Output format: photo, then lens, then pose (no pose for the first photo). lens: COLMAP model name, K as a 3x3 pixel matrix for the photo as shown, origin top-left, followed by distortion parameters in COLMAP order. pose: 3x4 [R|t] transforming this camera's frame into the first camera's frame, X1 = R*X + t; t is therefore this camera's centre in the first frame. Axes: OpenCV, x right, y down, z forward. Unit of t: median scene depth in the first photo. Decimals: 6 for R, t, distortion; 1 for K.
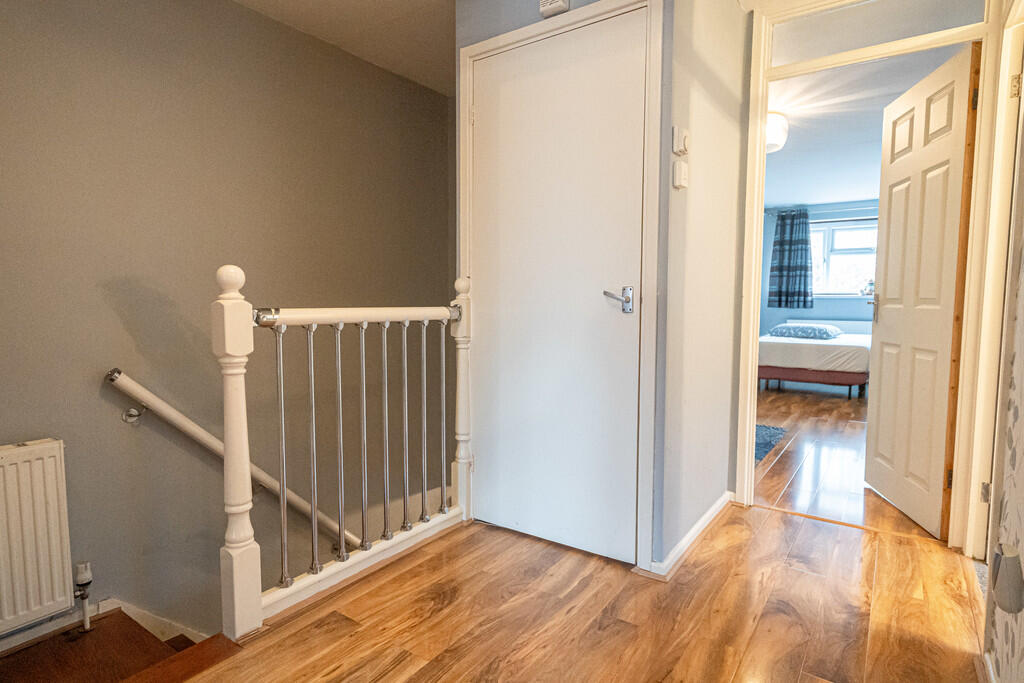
lens RADIAL K [[536.2, 0, 510.7], [0, 536.2, 339.2], [0, 0, 1]] dist [0.008225, 0.002016]
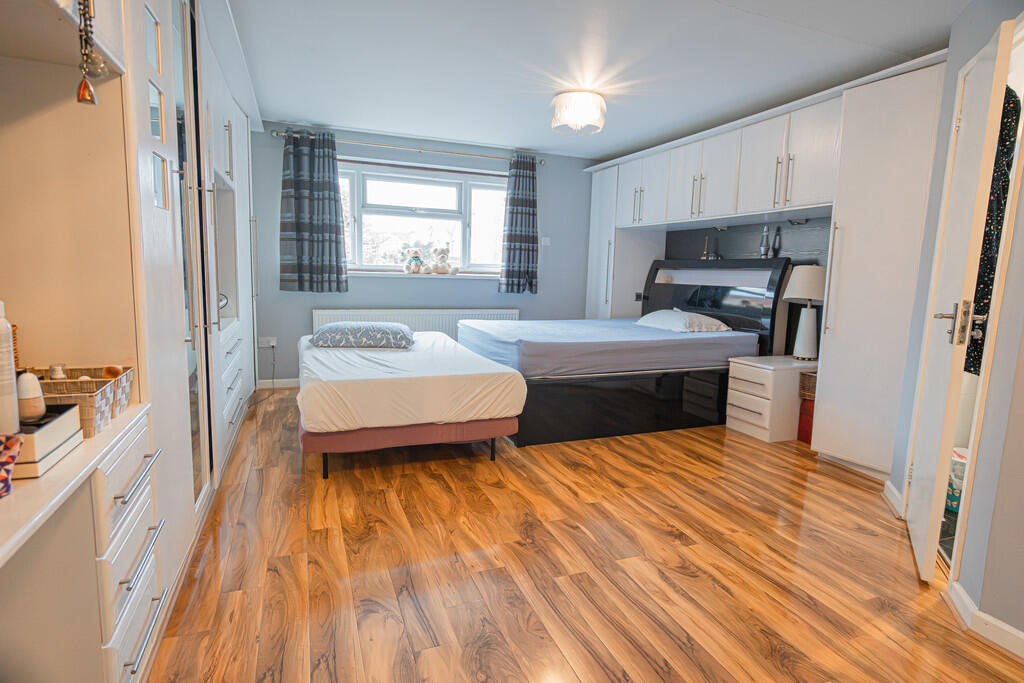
lens RADIAL K [[536.2, 0, 542.9], [0, 536.2, 335.8], [0, 0, 1]] dist [0.008225, 0.002016]
pose [[0.525892, -0.091324, 0.845634, 0.123226], [0.042311, 0.995797, 0.081228, -0.047175], [-0.849498, -0.006938, 0.527546, 0.447673]]
